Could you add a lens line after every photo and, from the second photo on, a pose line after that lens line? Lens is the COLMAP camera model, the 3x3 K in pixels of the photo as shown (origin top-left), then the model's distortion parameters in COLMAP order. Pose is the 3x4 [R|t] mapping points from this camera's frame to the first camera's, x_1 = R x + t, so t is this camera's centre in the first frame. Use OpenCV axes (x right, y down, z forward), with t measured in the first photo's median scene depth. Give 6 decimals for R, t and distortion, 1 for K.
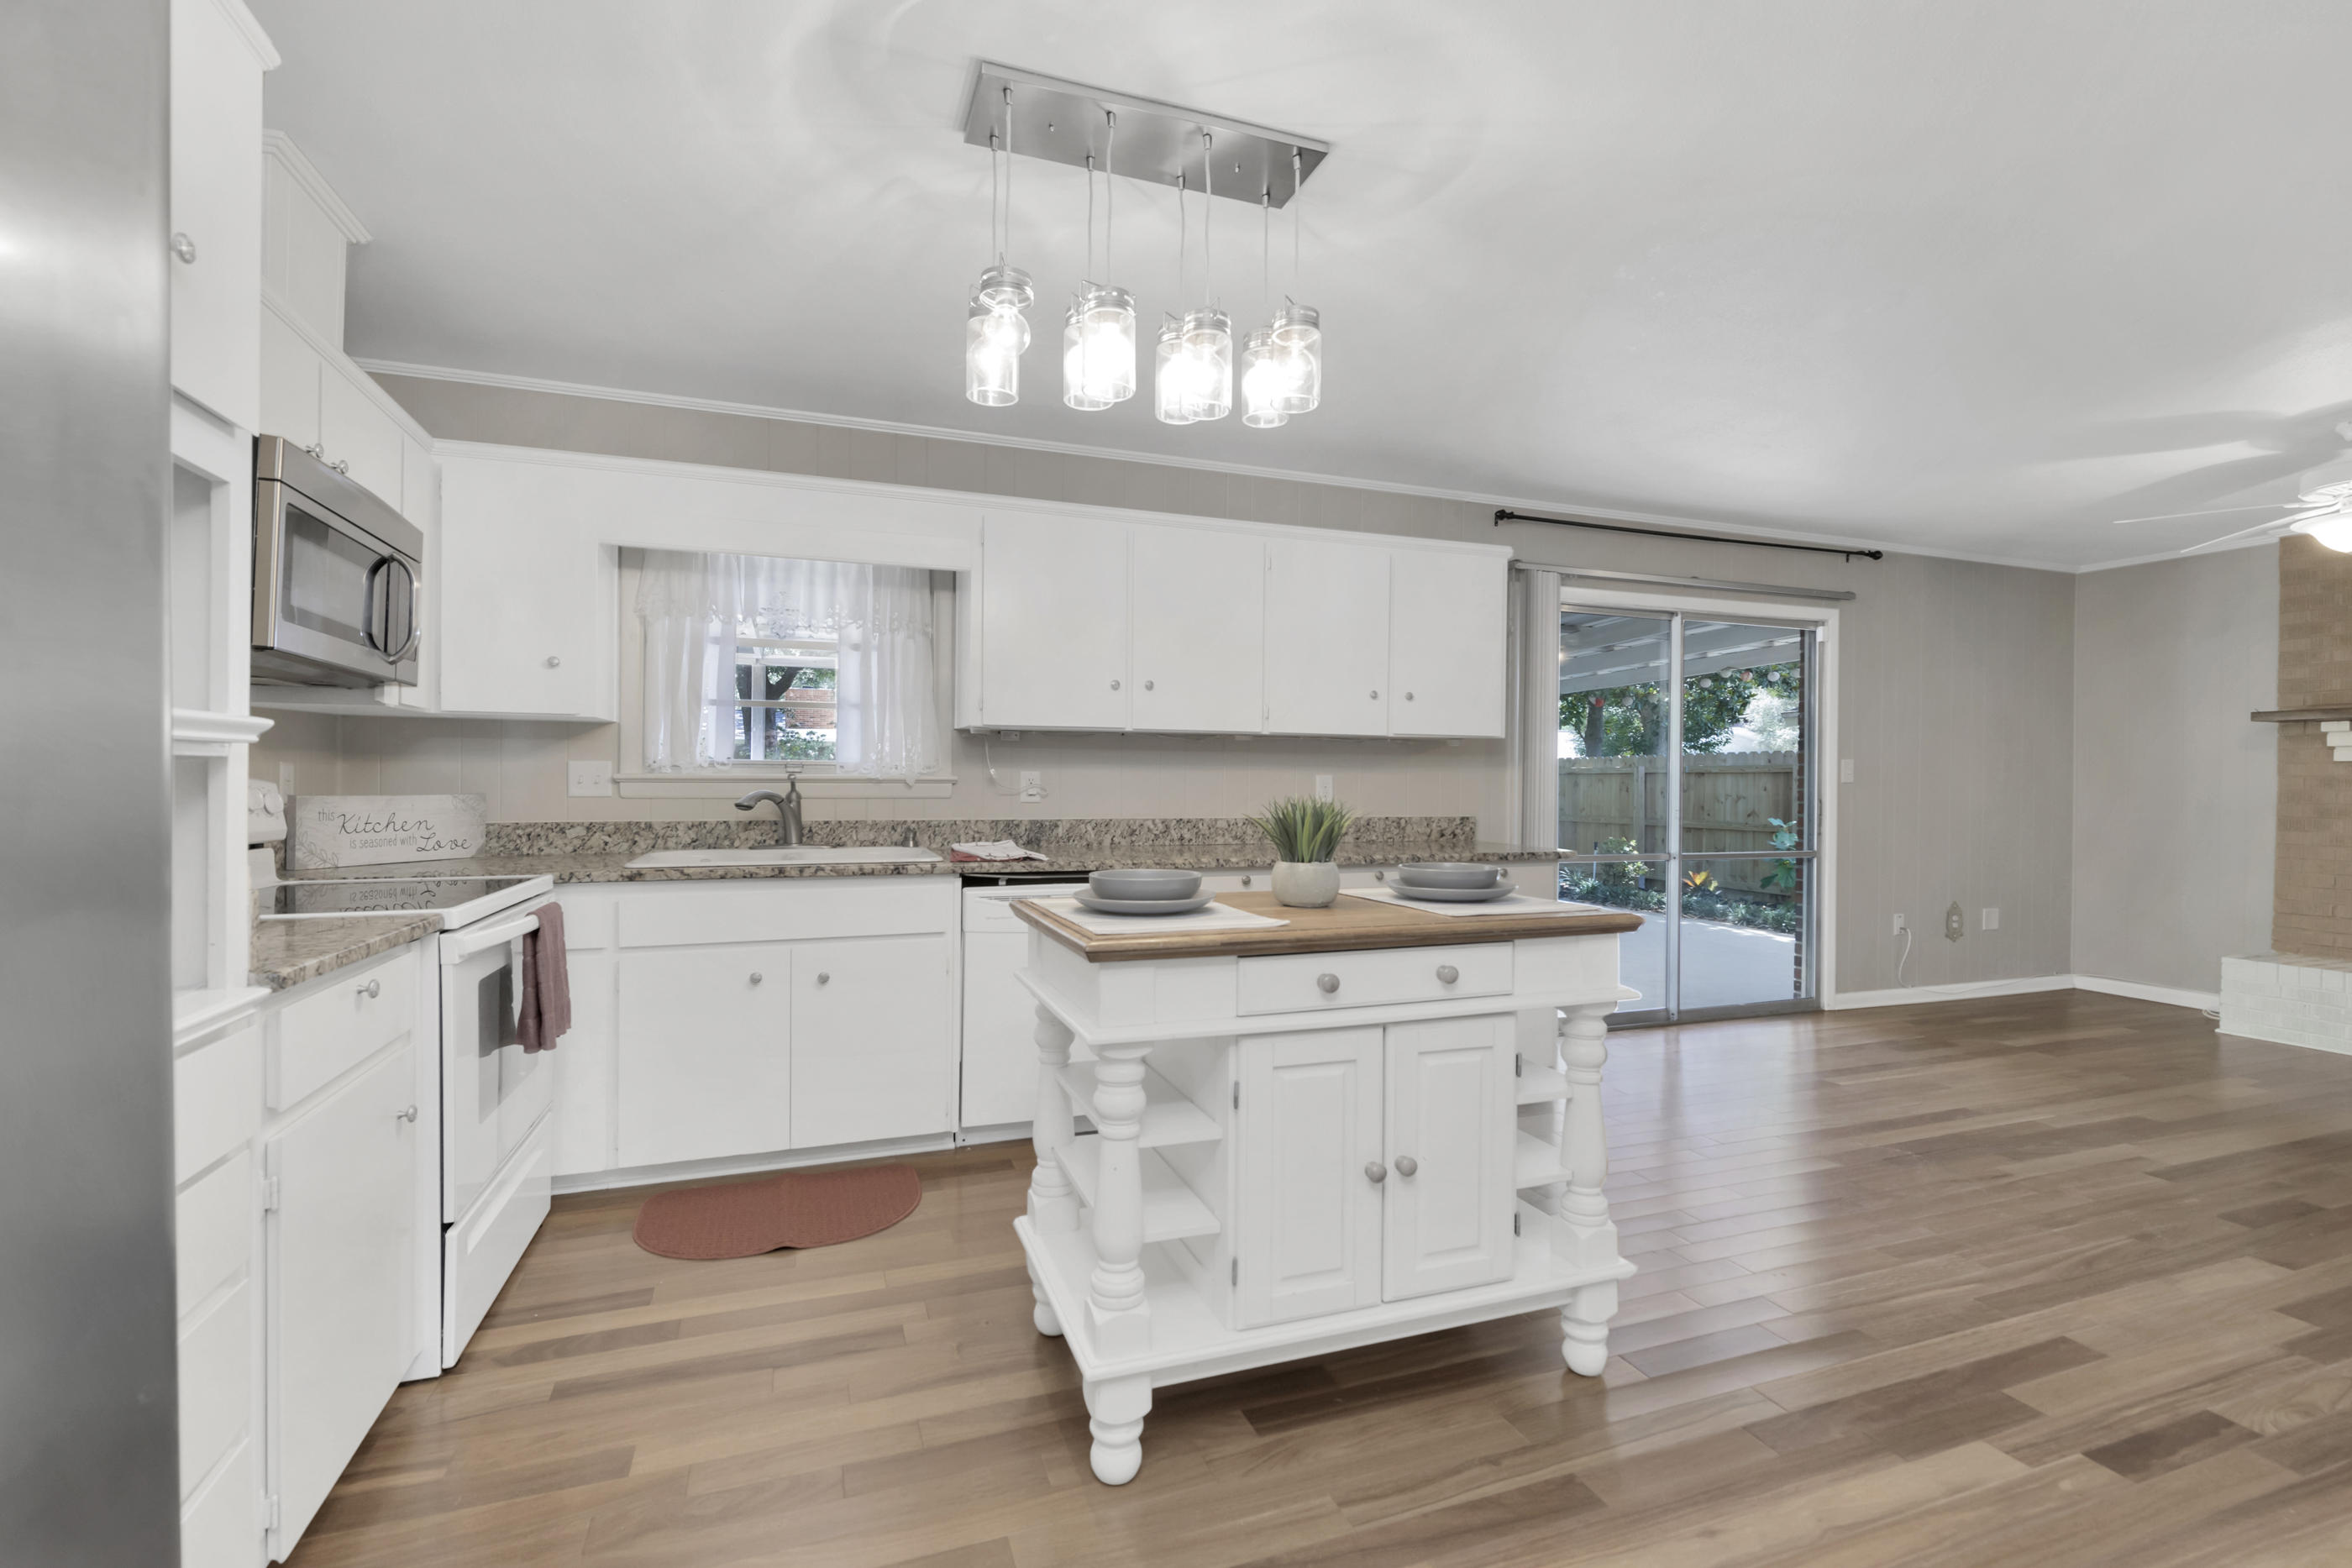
lens RADIAL K [[986.2, 0, 1152.3], [0, 986.2, 785.1], [0, 0, 1]] dist [-0.000569, -0.000567]
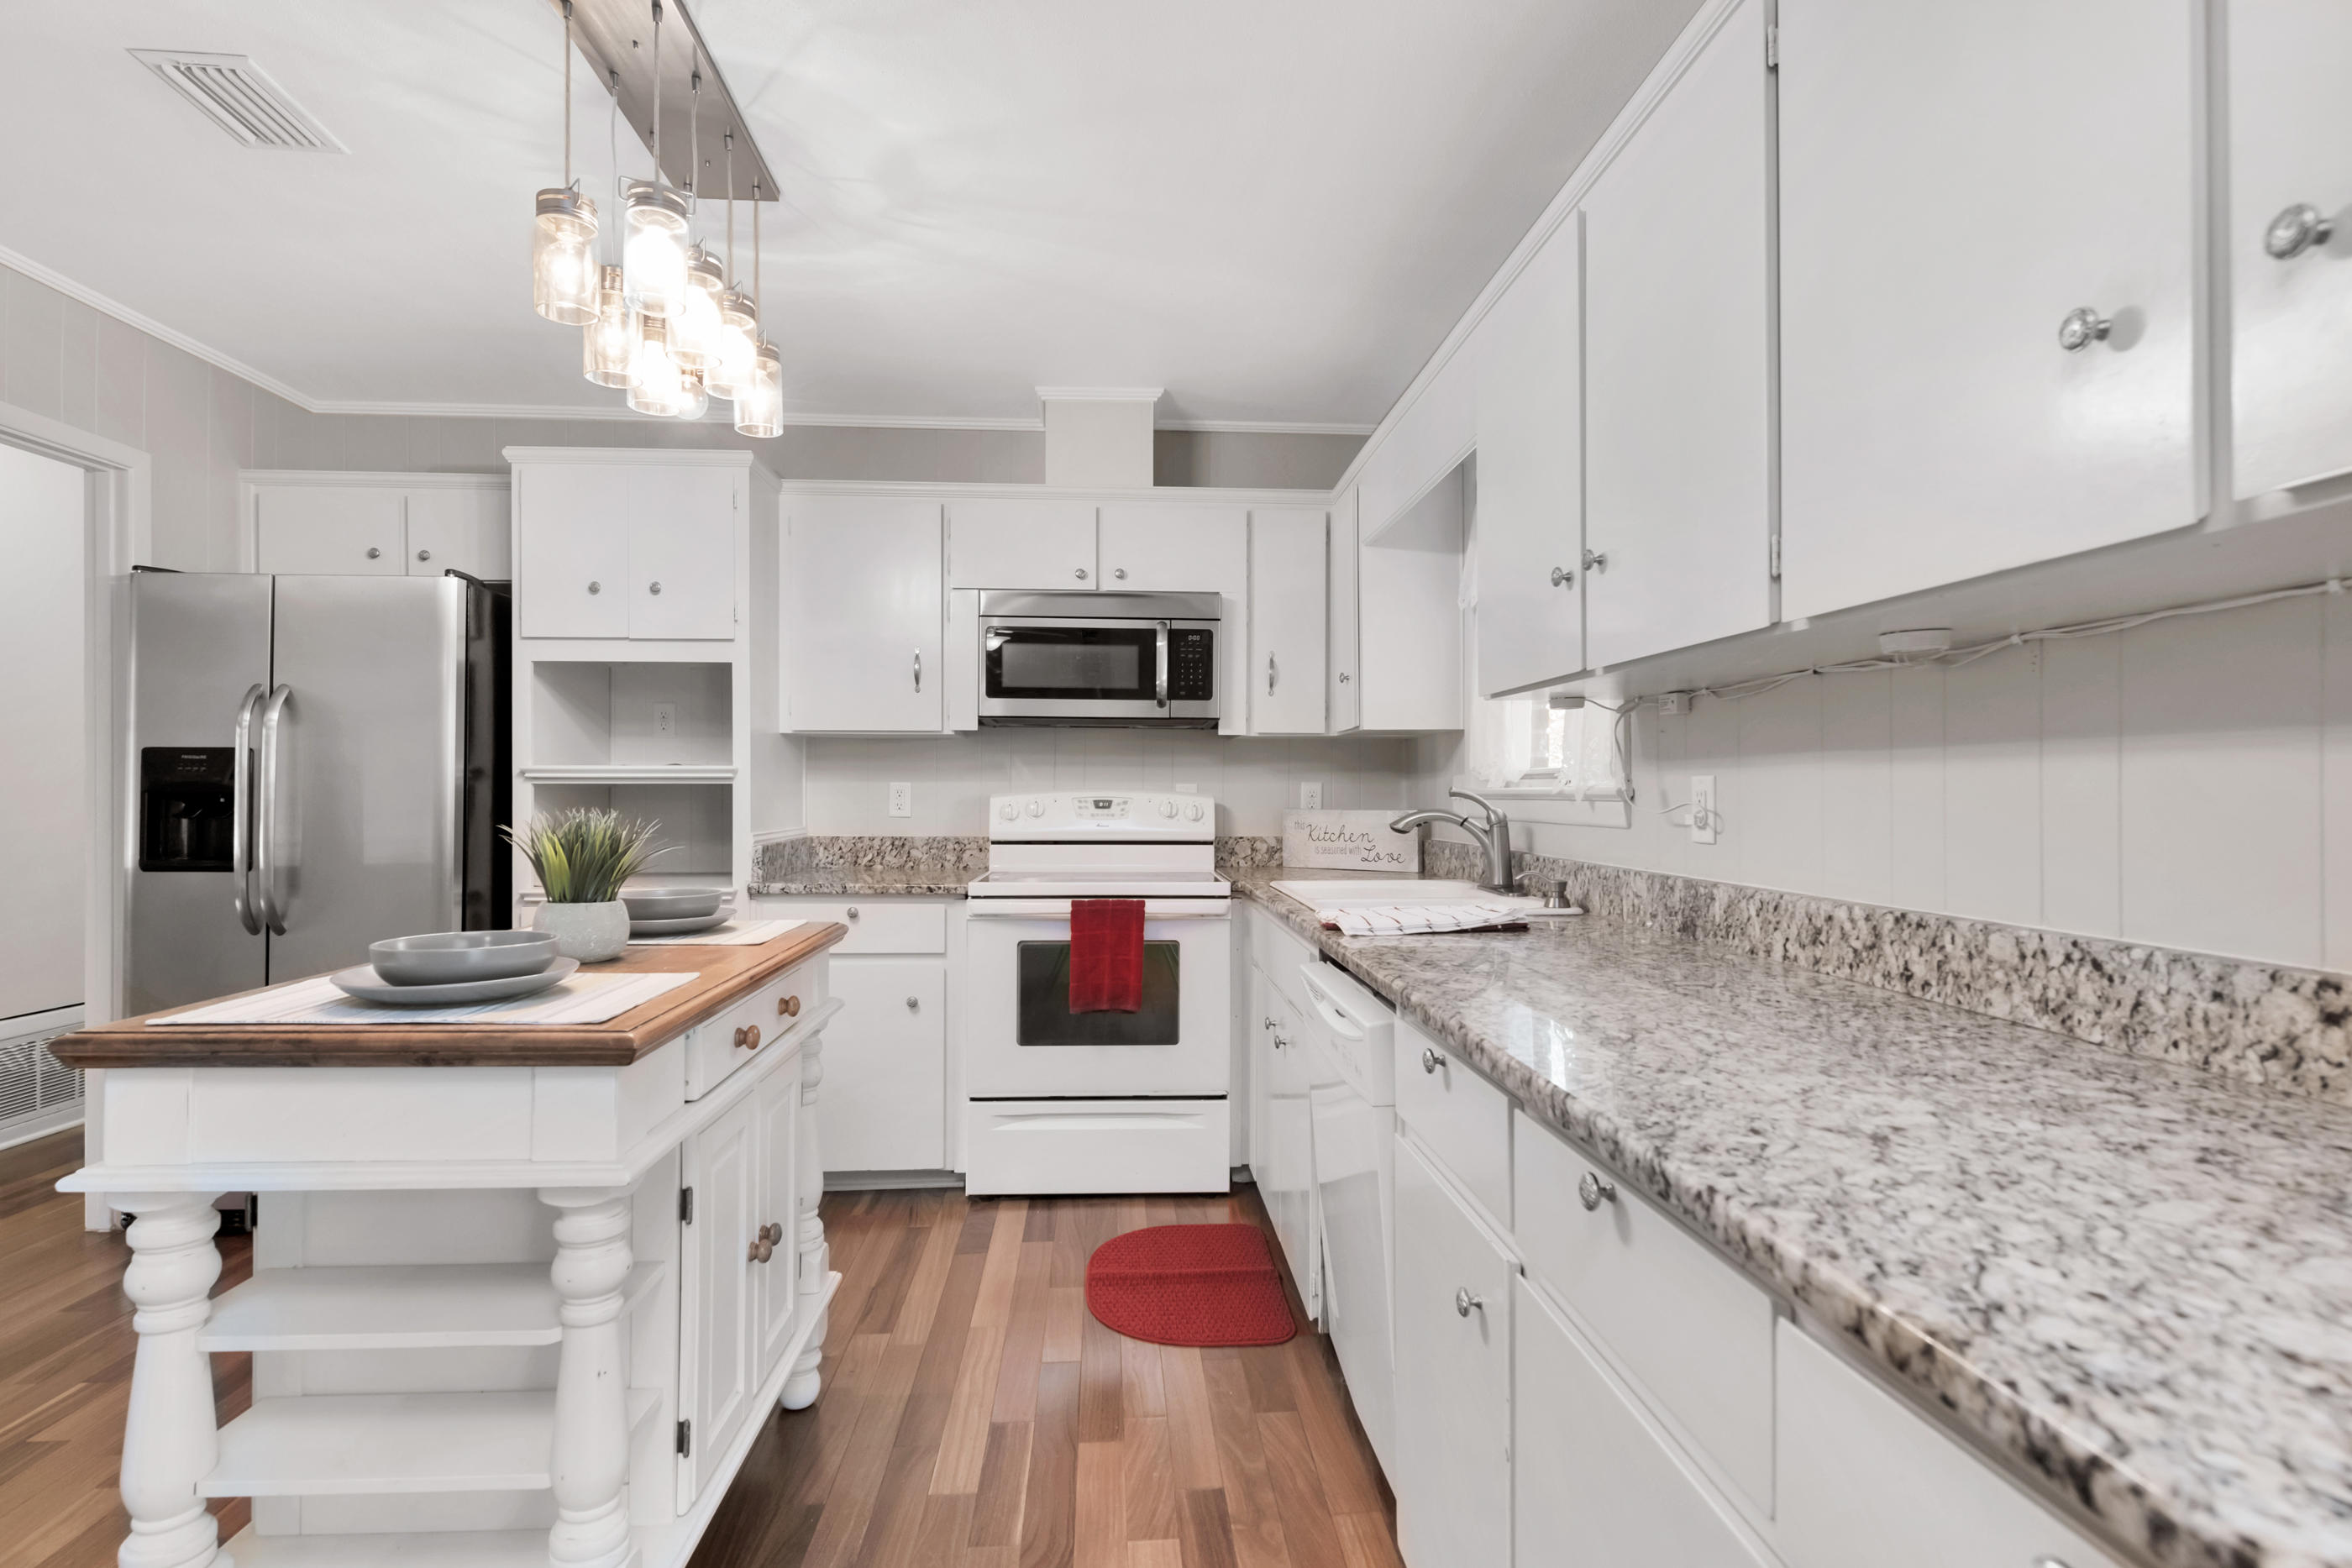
lens RADIAL K [[1200.6, 0, 1147.9], [0, 1200.6, 786.1], [0, 0, 1]] dist [0.000158, -0.000875]
pose [[-0.266689, -0.010547, -0.963725, 0.476216], [-0.006066, 0.999939, -0.009265, -0.002315], [0.963763, 0.003375, -0.266737, 0.866088]]
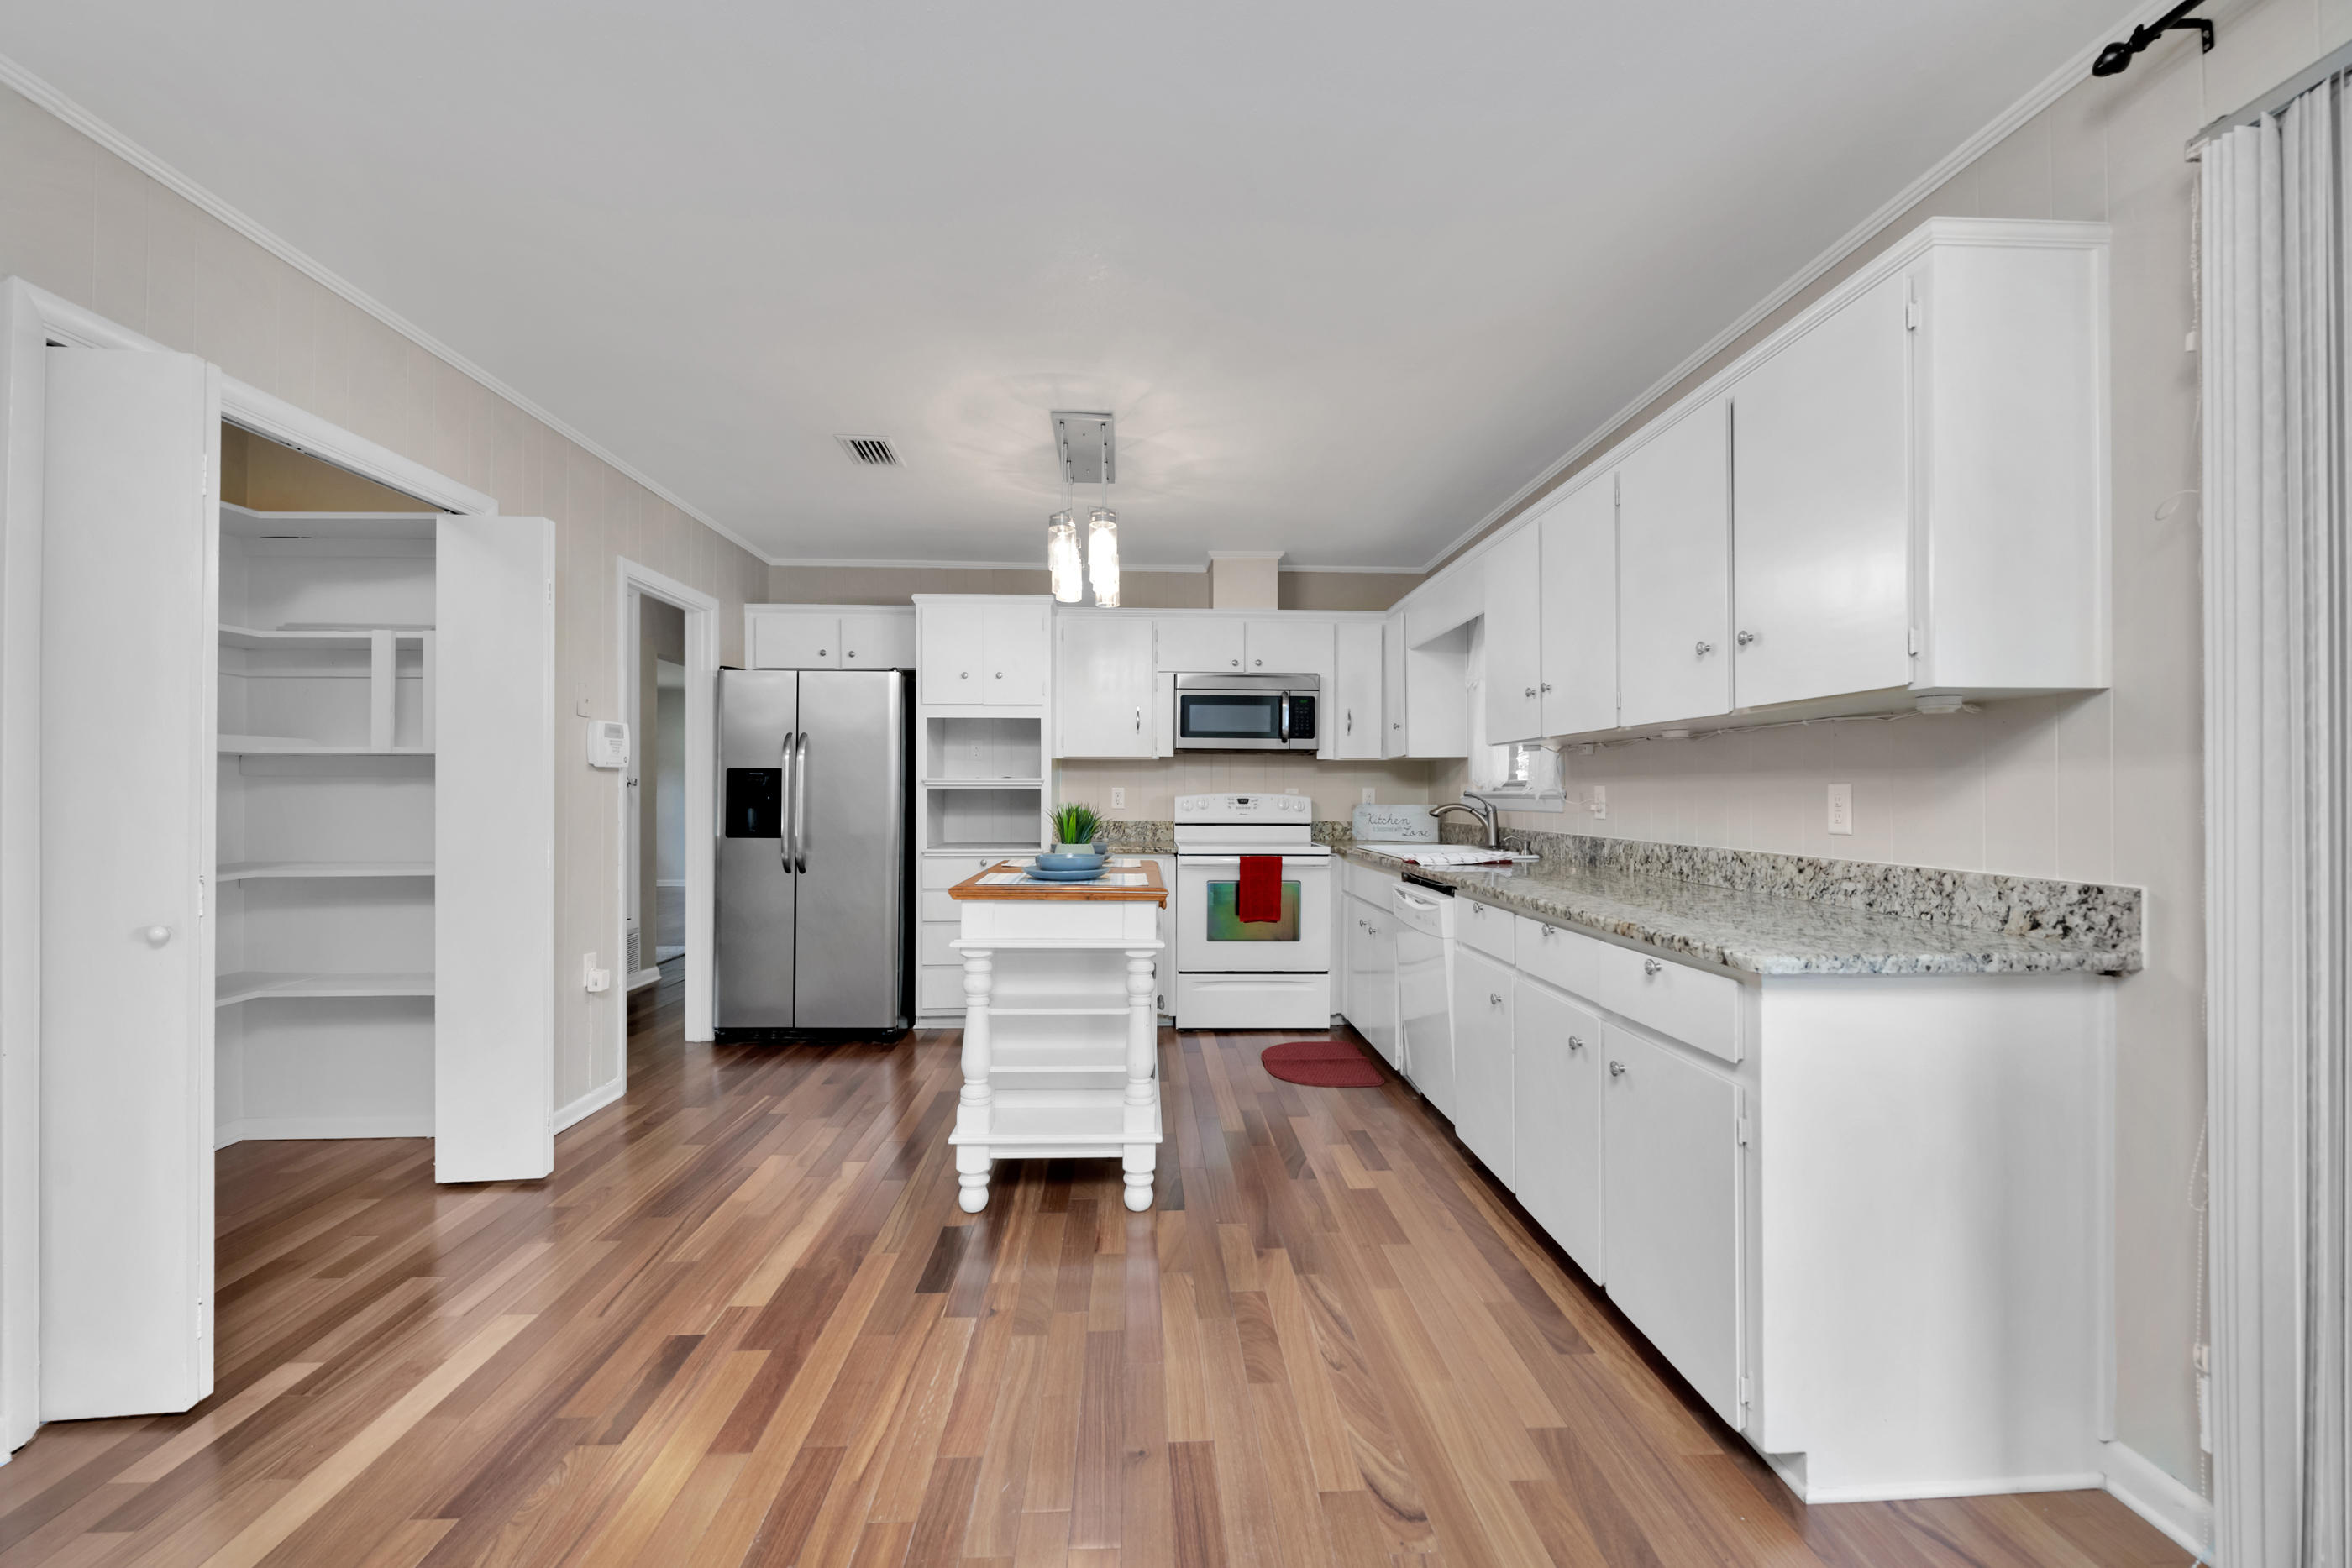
lens RADIAL K [[986.2, 0, 1152.3], [0, 986.2, 785.1], [0, 0, 1]] dist [-0.000569, -0.000567]
pose [[-0.288978, -0.014627, -0.957224, 0.868648], [-0.007308, 0.999888, -0.013072, 0.000599], [0.957308, 0.003218, -0.289053, 0.831837]]
